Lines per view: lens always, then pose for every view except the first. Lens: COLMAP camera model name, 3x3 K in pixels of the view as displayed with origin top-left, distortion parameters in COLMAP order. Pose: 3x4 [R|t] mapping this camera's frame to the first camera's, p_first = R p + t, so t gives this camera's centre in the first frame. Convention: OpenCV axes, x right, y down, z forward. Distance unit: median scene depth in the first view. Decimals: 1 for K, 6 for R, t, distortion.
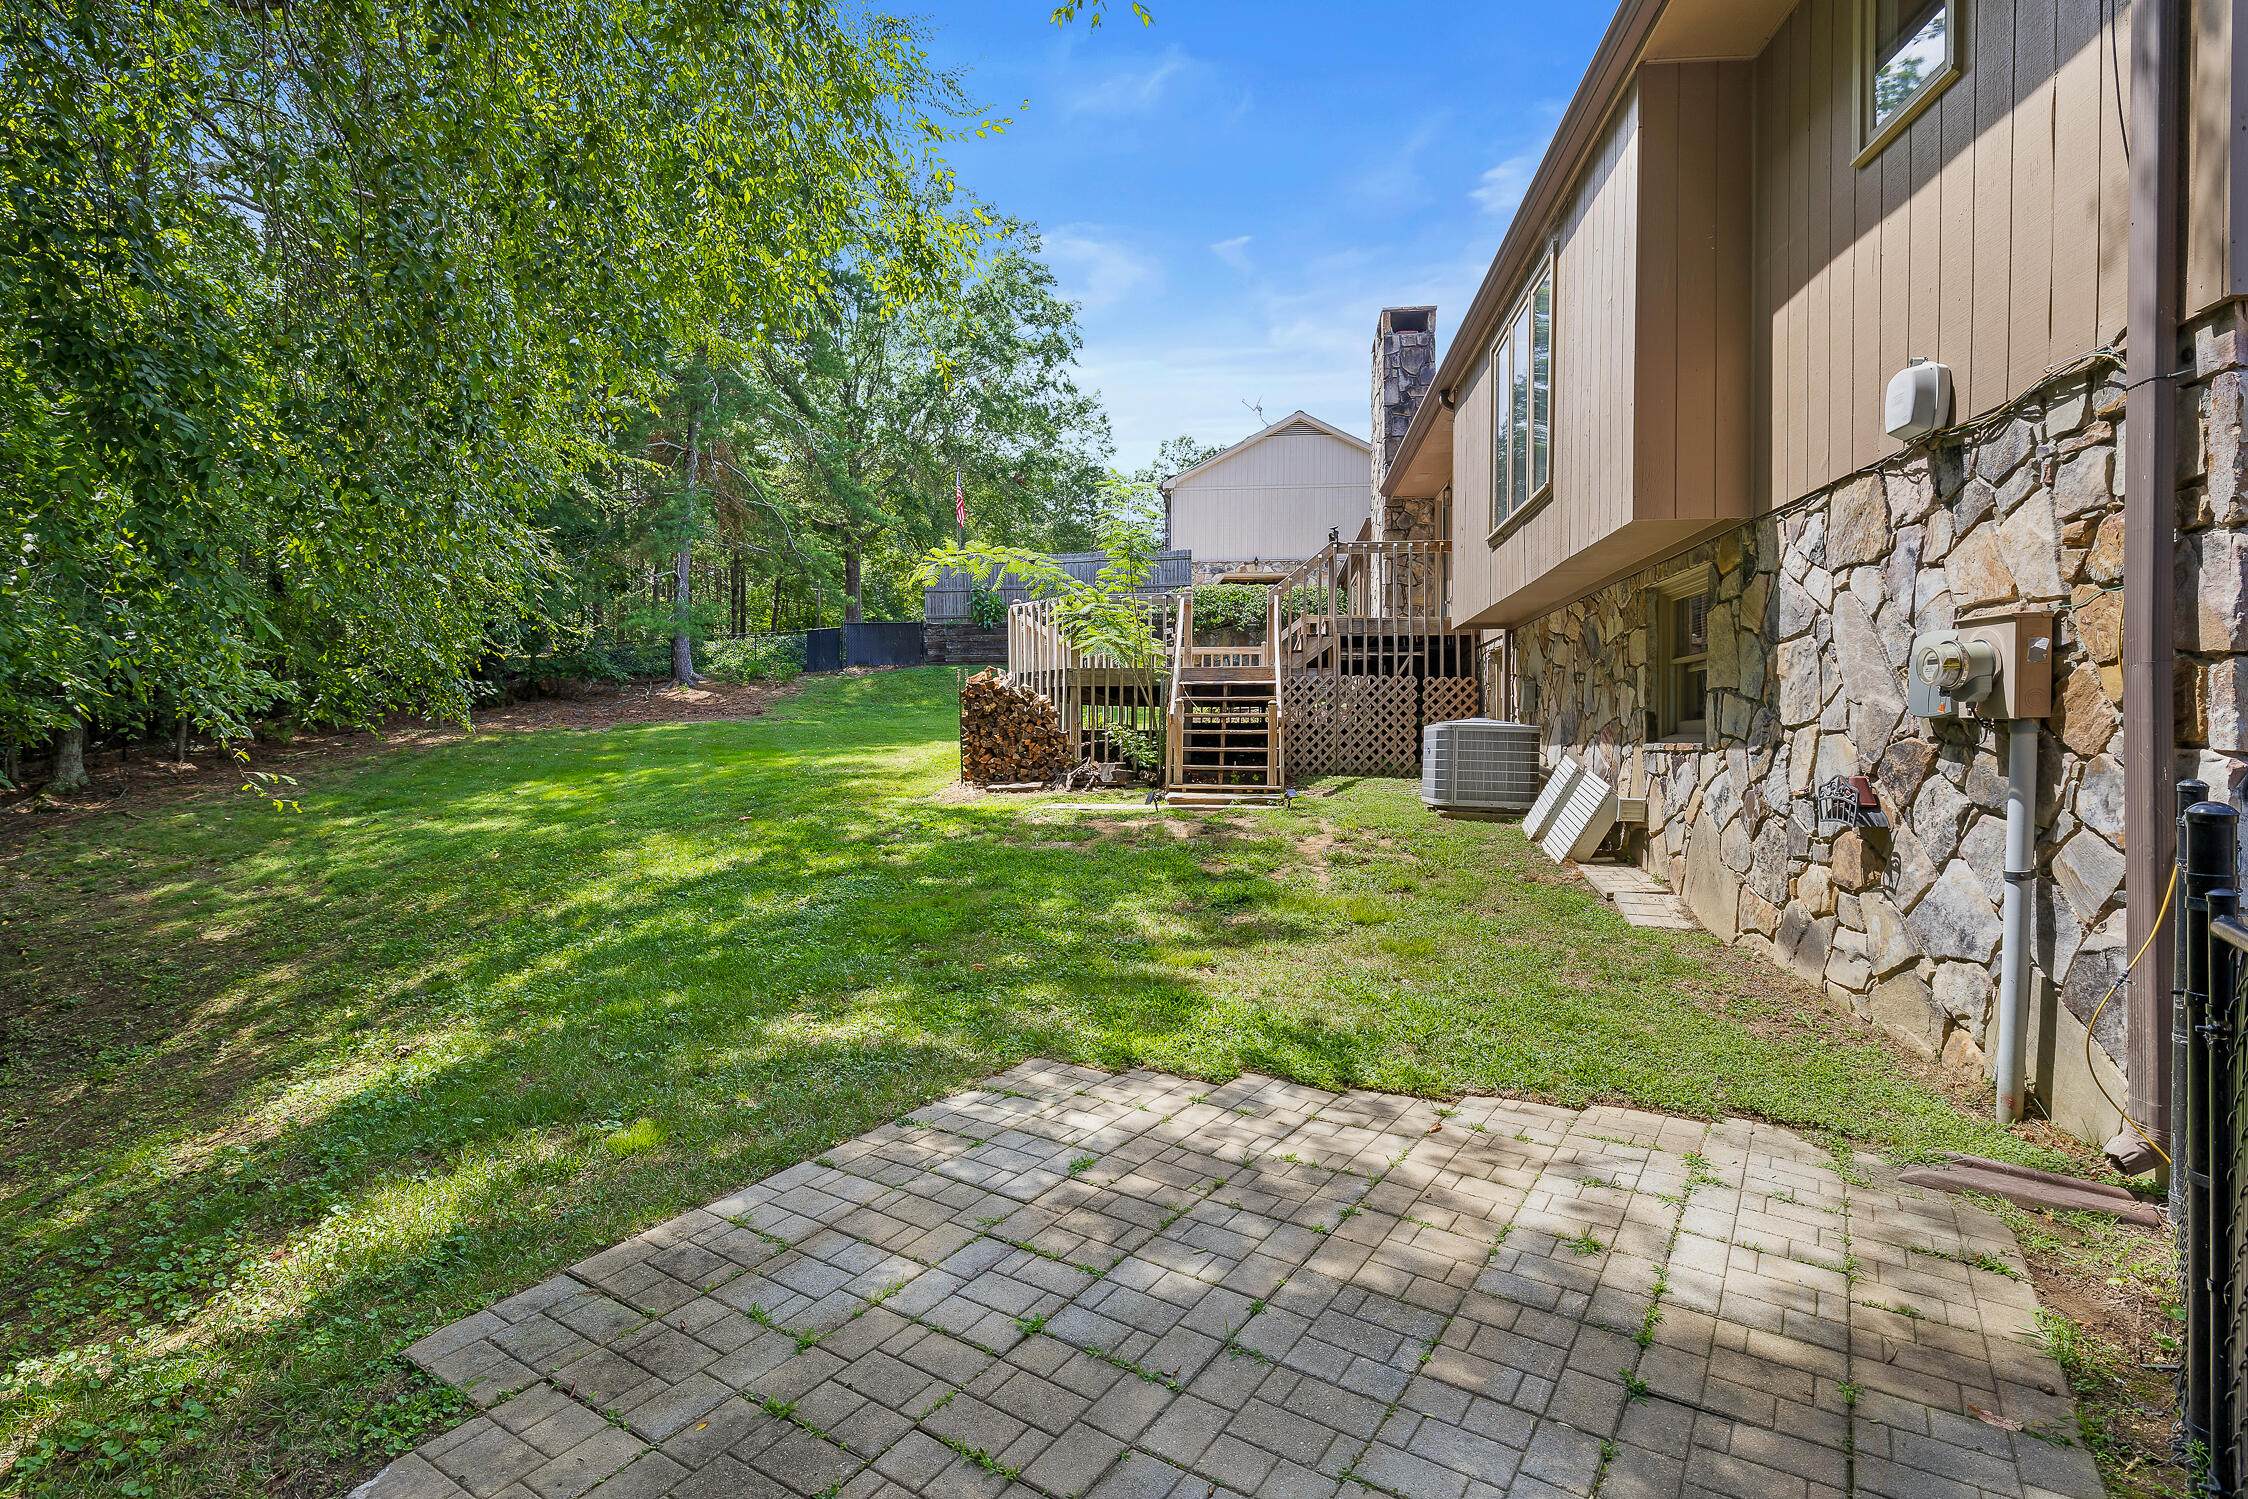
lens RADIAL K [[1081.3, 0, 1130.5], [0, 1081.3, 744.6], [0, 0, 1]] dist [-0.004854, -0.000169]
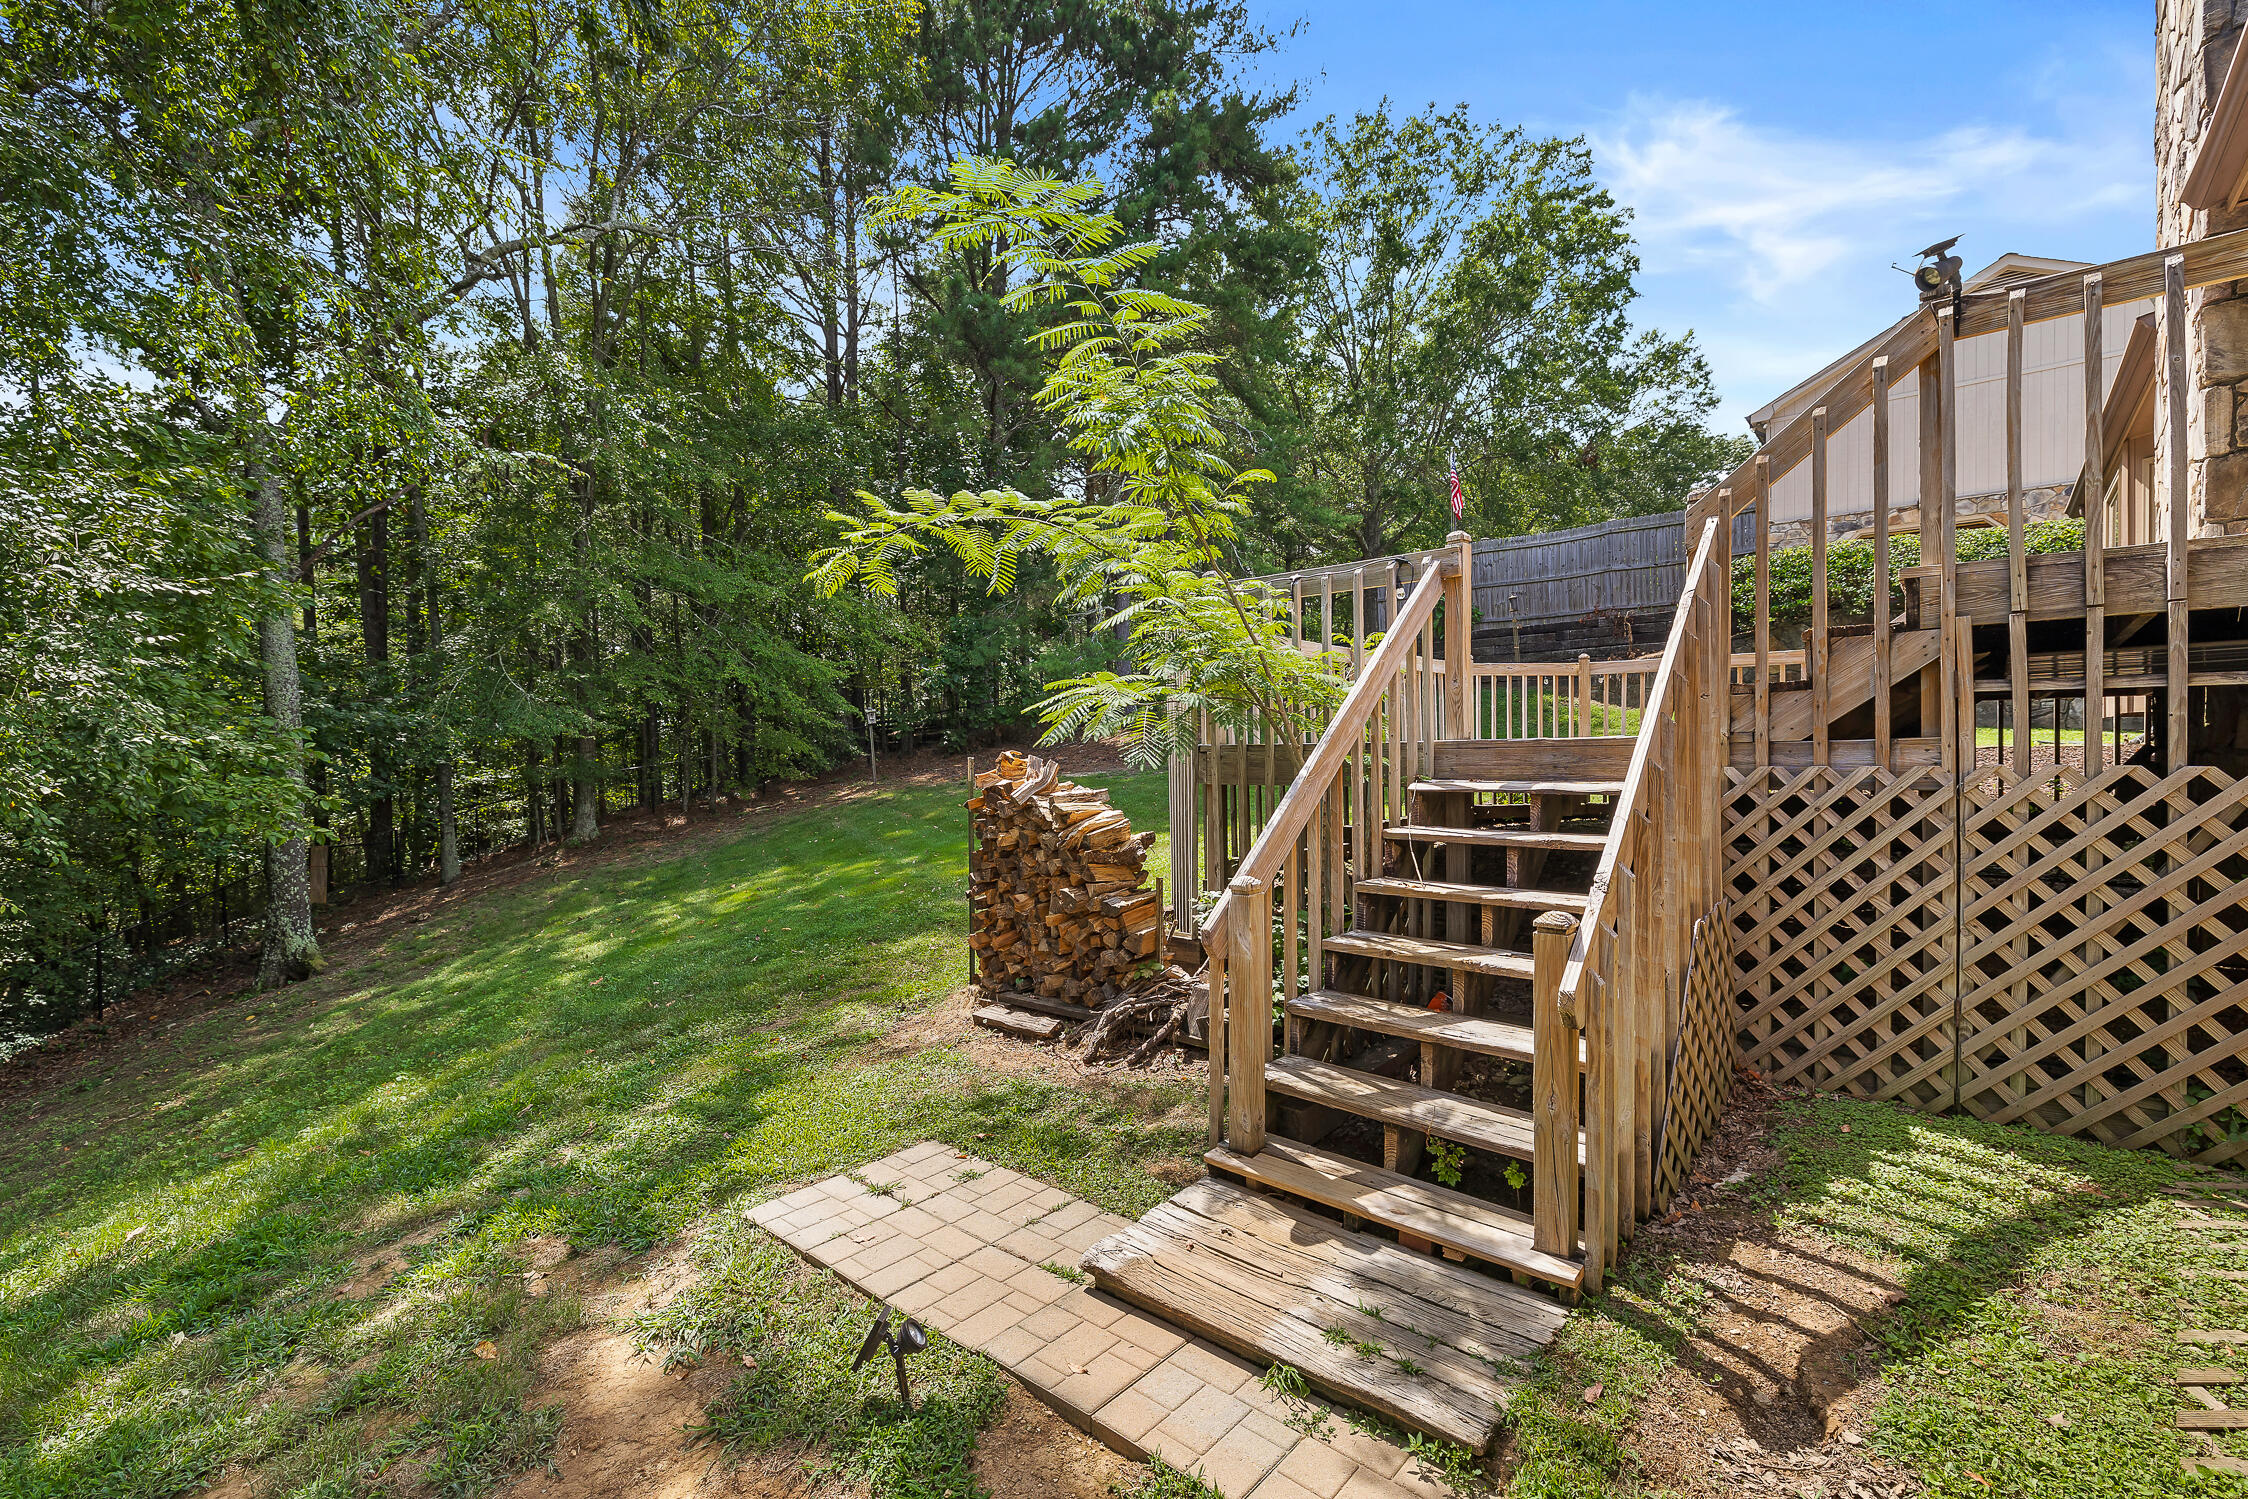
lens RADIAL K [[943.0, 0, 1128.0], [0, 943.0, 752.5], [0, 0, 1]] dist [-0.000301, -0.000313]
pose [[0.810063, -0.010728, -0.586244, 0.158827], [0.015367, 0.999878, 0.002937, -0.070886], [0.586141, -0.011388, 0.810129, 0.665975]]
